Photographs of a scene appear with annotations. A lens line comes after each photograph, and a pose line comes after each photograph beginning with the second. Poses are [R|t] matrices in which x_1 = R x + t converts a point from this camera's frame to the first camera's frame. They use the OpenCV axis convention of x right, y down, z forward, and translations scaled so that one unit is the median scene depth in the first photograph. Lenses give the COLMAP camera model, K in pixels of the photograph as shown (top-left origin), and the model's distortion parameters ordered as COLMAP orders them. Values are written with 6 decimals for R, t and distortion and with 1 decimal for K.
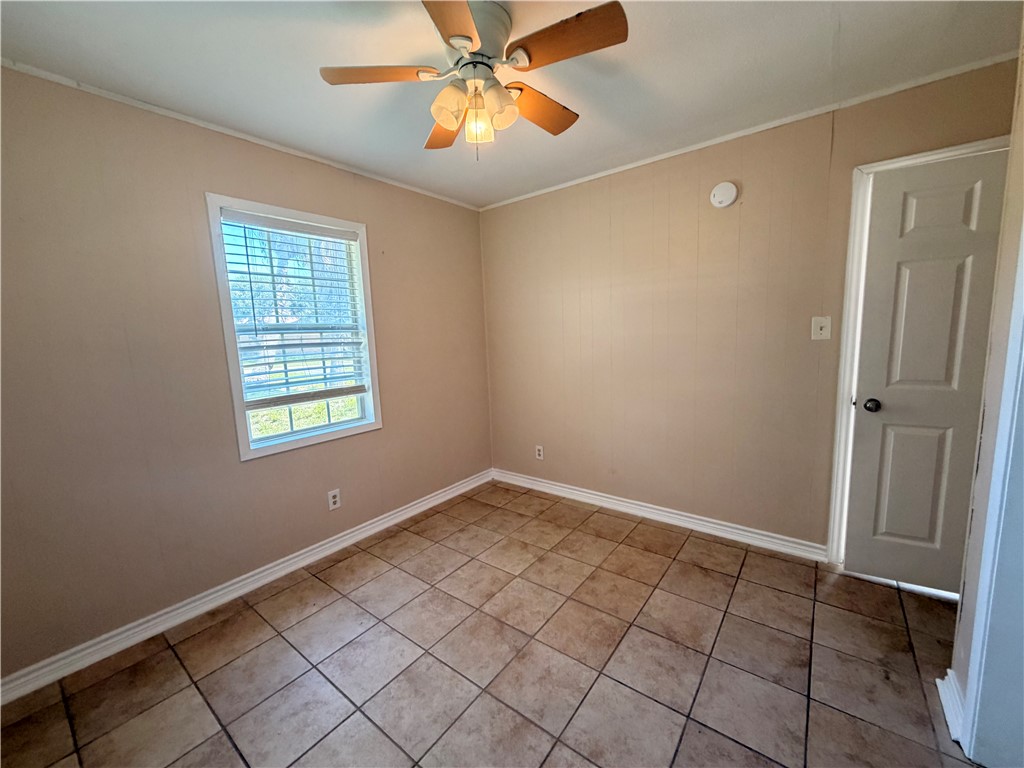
lens RADIAL K [[408.1, 0, 512.2], [0, 408.1, 383.3], [0, 0, 1]] dist [-0.000795, 0.000633]
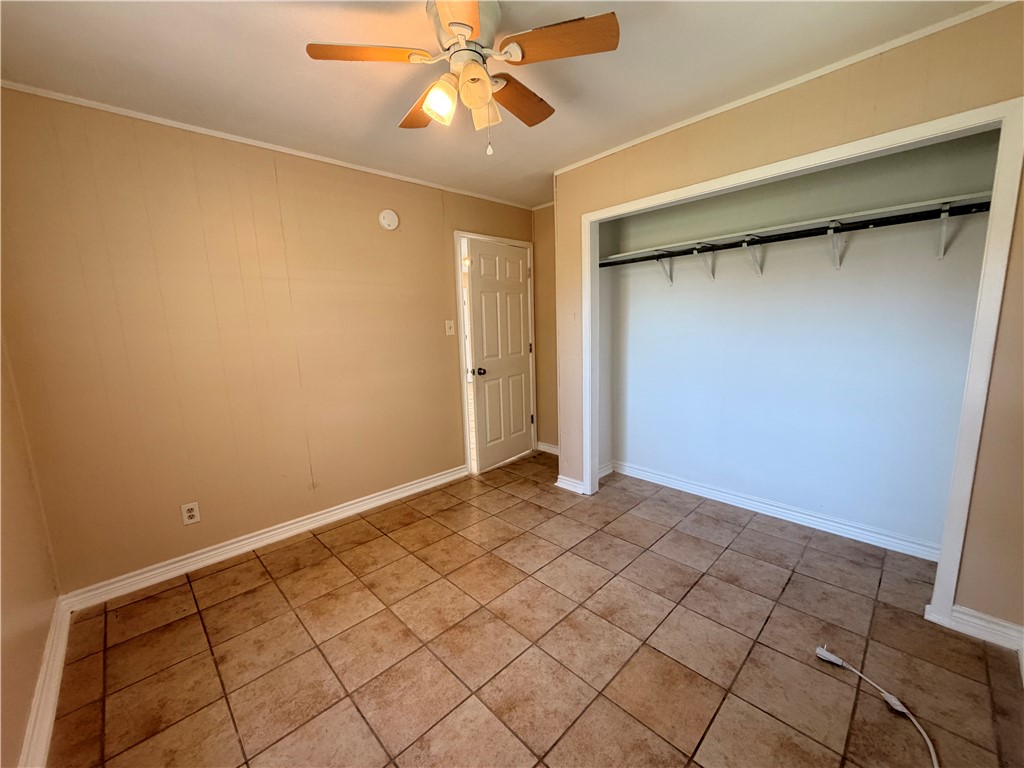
lens RADIAL K [[408.1, 0, 503.4], [0, 408.1, 385.1], [0, 0, 1]] dist [-0.000795, 0.000633]
pose [[0.155743, -0.119819, 0.980504, -0.765012], [0.149614, 0.984026, 0.096485, -0.040349], [-0.976401, 0.131670, 0.171182, 0.564816]]
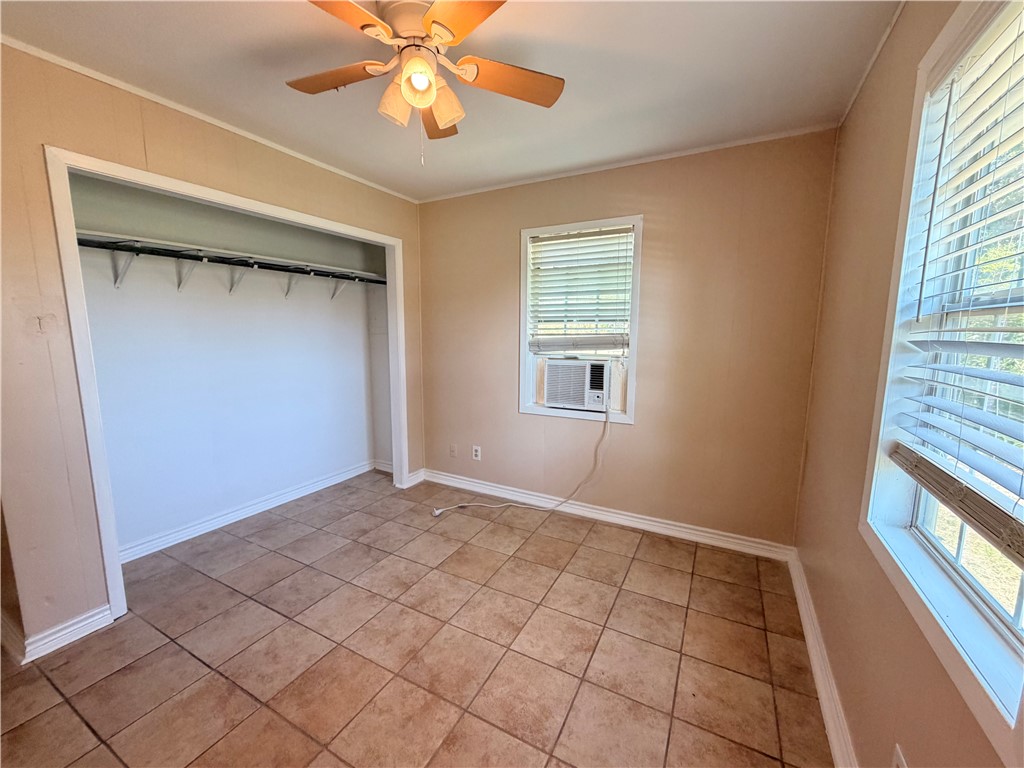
lens RADIAL K [[408.1, 0, 513.1], [0, 408.1, 385.6], [0, 0, 1]] dist [-0.000795, 0.000633]
pose [[-0.984697, 0.054798, -0.165437, -0.072167], [0.010039, 0.965539, 0.260064, -0.175221], [0.173987, 0.254423, -0.951313, 1.423396]]
